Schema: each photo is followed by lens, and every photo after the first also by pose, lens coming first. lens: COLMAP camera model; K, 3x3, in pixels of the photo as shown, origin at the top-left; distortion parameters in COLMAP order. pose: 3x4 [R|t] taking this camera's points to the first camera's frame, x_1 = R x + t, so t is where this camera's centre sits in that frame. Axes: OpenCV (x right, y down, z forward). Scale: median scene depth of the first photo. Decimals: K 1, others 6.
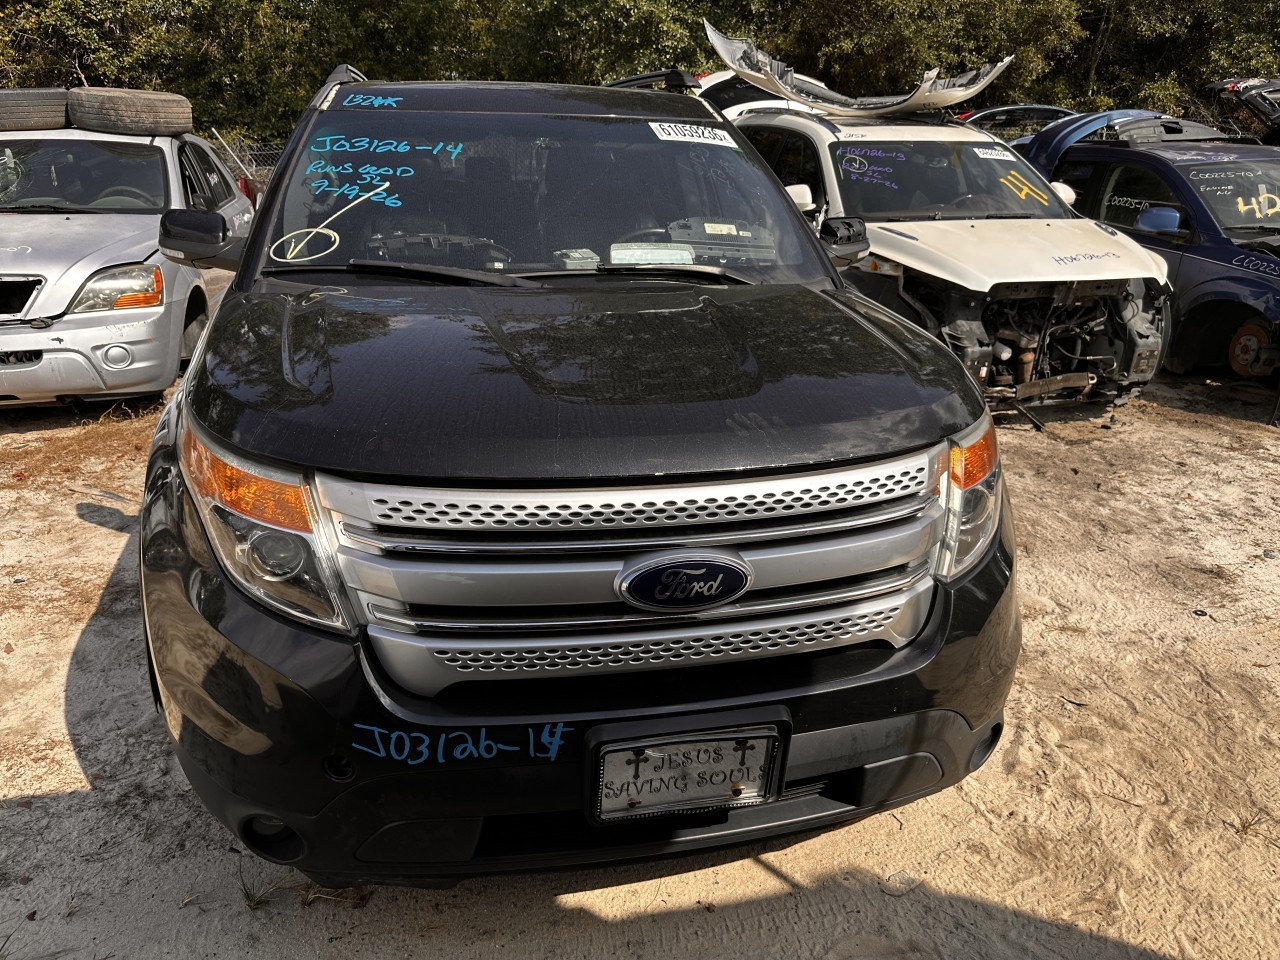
lens RADIAL K [[898.4, 0, 640.0], [0, 898.4, 480.0], [0, 0, 1]] dist [-0.010034, 0.000459]
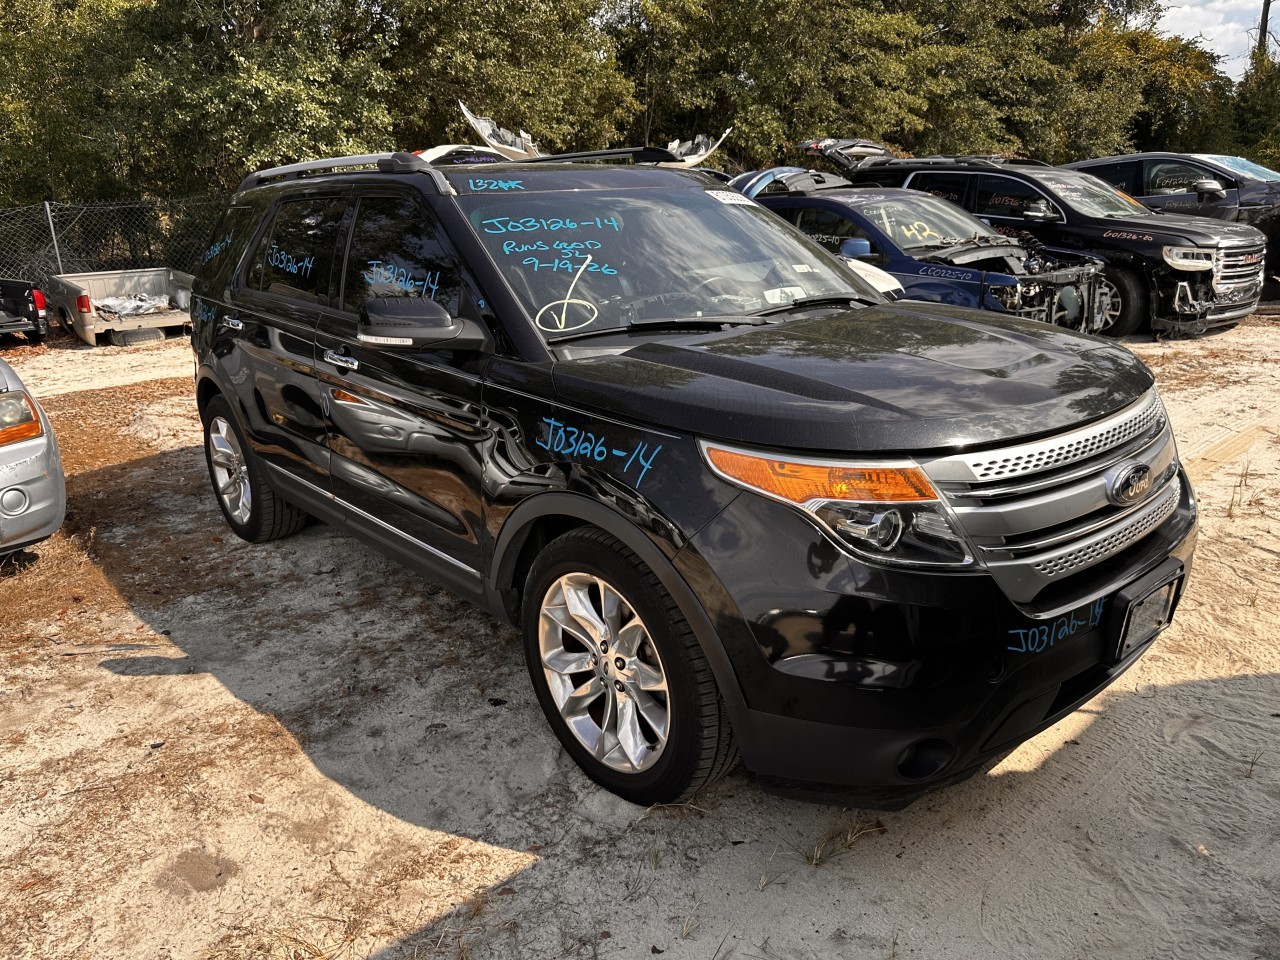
lens RADIAL K [[880.2, 0, 640.0], [0, 880.2, 480.0], [0, 0, 1]] dist [0.006033, 0.002046]
pose [[0.886197, -0.193577, 0.420930, -0.398968], [0.220440, 0.975276, -0.015590, -0.014506], [-0.407505, 0.106606, 0.906959, 0.003805]]
